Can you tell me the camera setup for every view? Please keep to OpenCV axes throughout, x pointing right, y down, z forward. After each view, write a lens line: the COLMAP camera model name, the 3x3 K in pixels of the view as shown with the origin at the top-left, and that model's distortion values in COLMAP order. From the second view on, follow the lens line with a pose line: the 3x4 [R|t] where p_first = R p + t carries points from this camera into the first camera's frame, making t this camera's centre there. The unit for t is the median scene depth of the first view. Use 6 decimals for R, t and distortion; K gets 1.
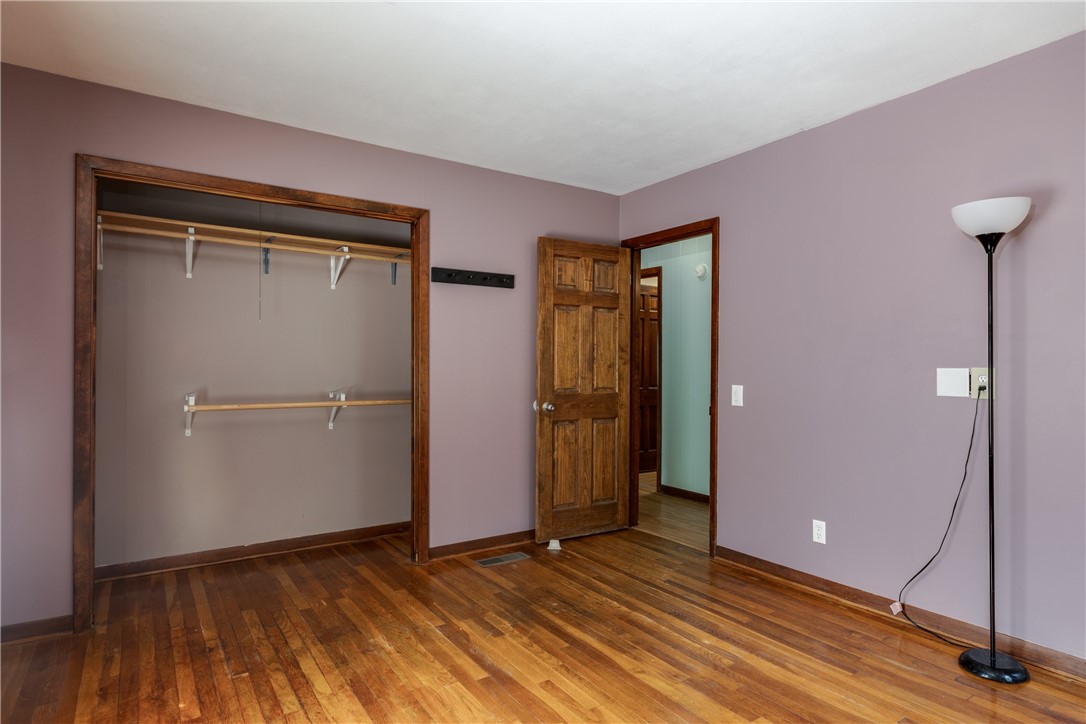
lens RADIAL K [[551.6, 0, 547.4], [0, 551.6, 364.7], [0, 0, 1]] dist [0.003796, 0.000044]
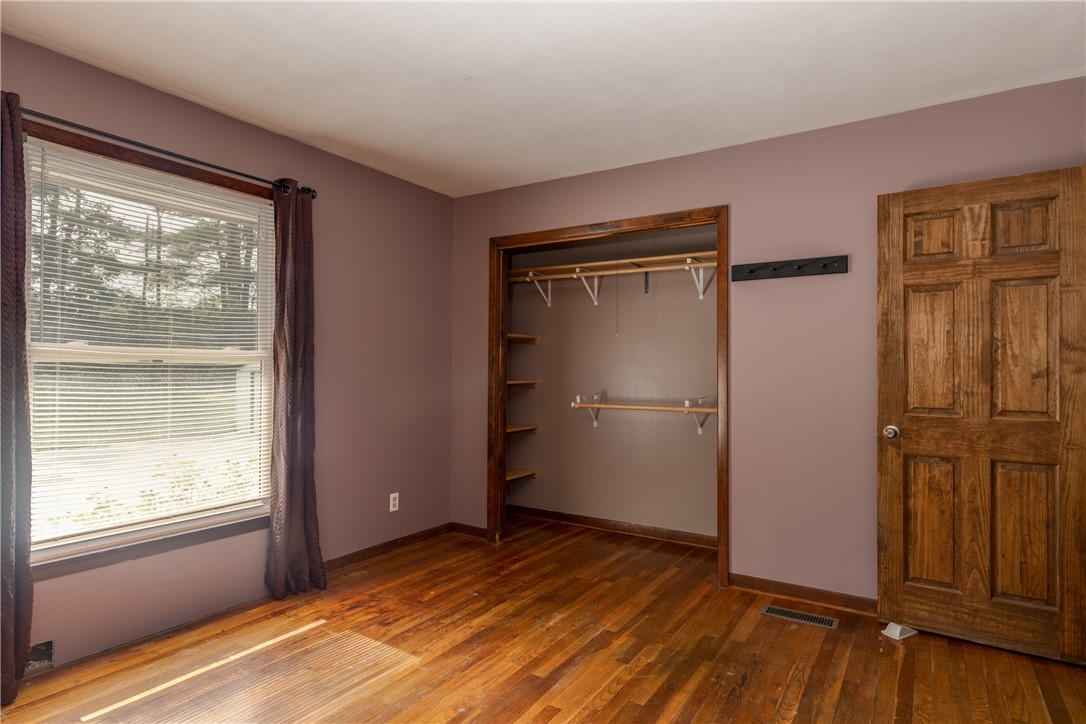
lens RADIAL K [[551.6, 0, 547.4], [0, 551.6, 364.7], [0, 0, 1]] dist [0.003796, 0.000044]
pose [[0.467098, -0.010659, -0.884141, 0.455953], [-0.004191, 0.999889, -0.014269, 0.002245], [0.884195, 0.010370, 0.467002, 0.300788]]
